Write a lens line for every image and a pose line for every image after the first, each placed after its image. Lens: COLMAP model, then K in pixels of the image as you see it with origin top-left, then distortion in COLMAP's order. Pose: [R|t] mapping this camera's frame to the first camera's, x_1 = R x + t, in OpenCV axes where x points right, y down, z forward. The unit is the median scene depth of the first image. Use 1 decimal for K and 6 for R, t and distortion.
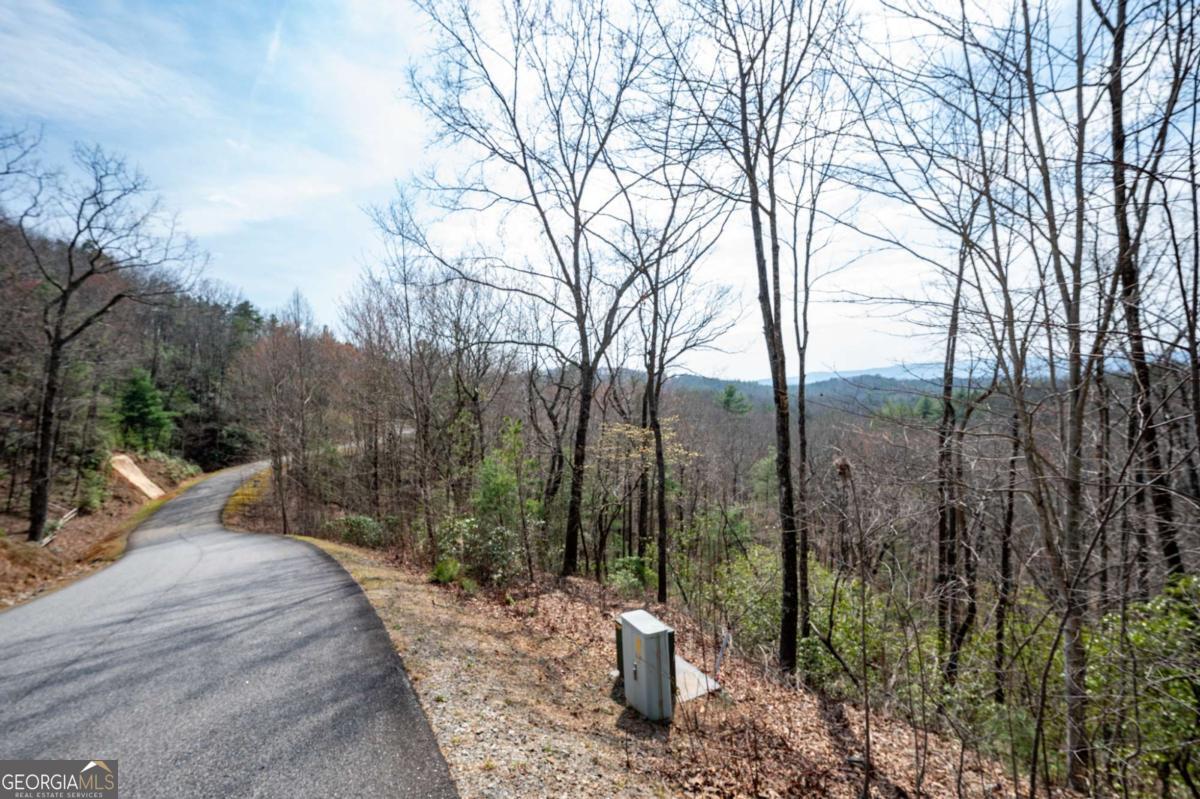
lens RADIAL K [[536.6, 0, 600.0], [0, 536.6, 399.5], [0, 0, 1]] dist [0.002332, 0.000511]
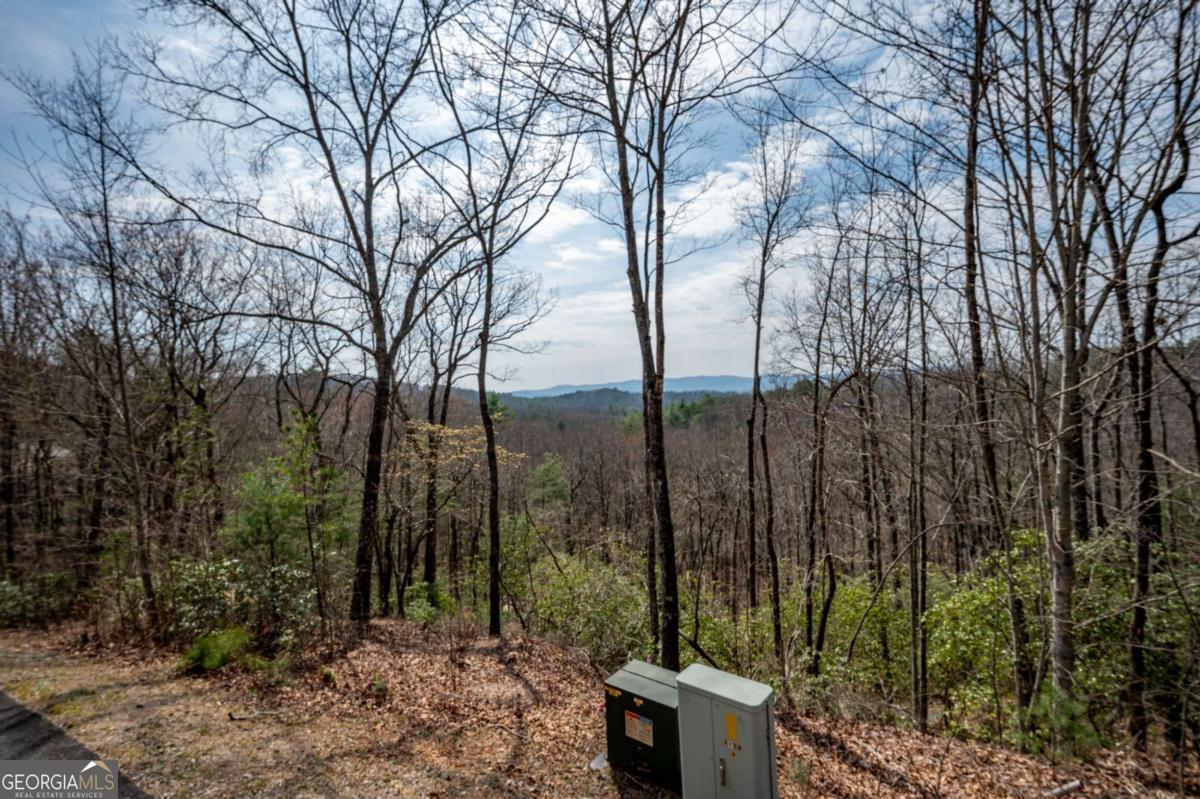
lens RADIAL K [[536.6, 0, 600.0], [0, 536.6, 399.5], [0, 0, 1]] dist [0.002332, 0.000511]
pose [[0.900137, 0.005407, 0.435574, -0.100625], [0.003886, 0.999783, -0.020442, 0.030822], [-0.435591, 0.020093, 0.899921, 0.157753]]
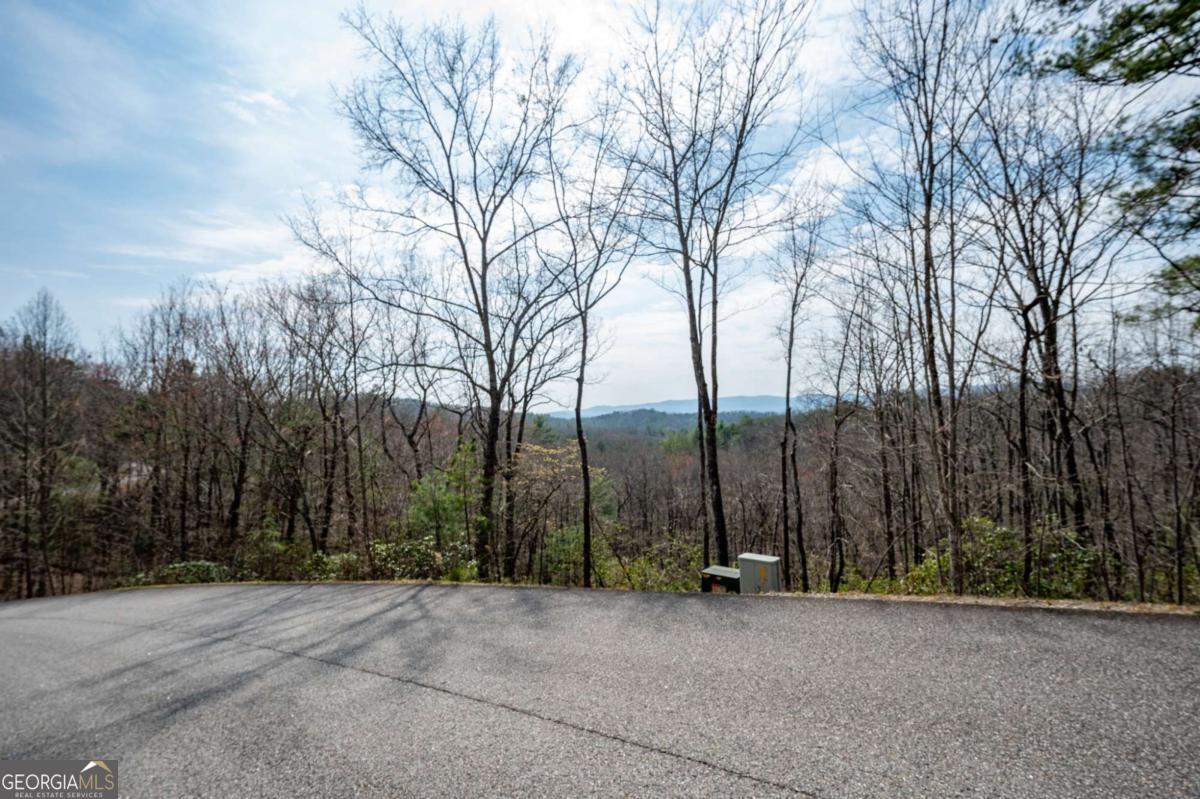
lens RADIAL K [[535.6, 0, 598.1], [0, 535.6, 405.3], [0, 0, 1]] dist [0.001958, 0.000162]
pose [[0.929183, 0.014122, 0.369351, -0.276741], [0.004148, 0.998809, -0.048622, 0.021949], [-0.369598, 0.046711, 0.928017, -0.068624]]
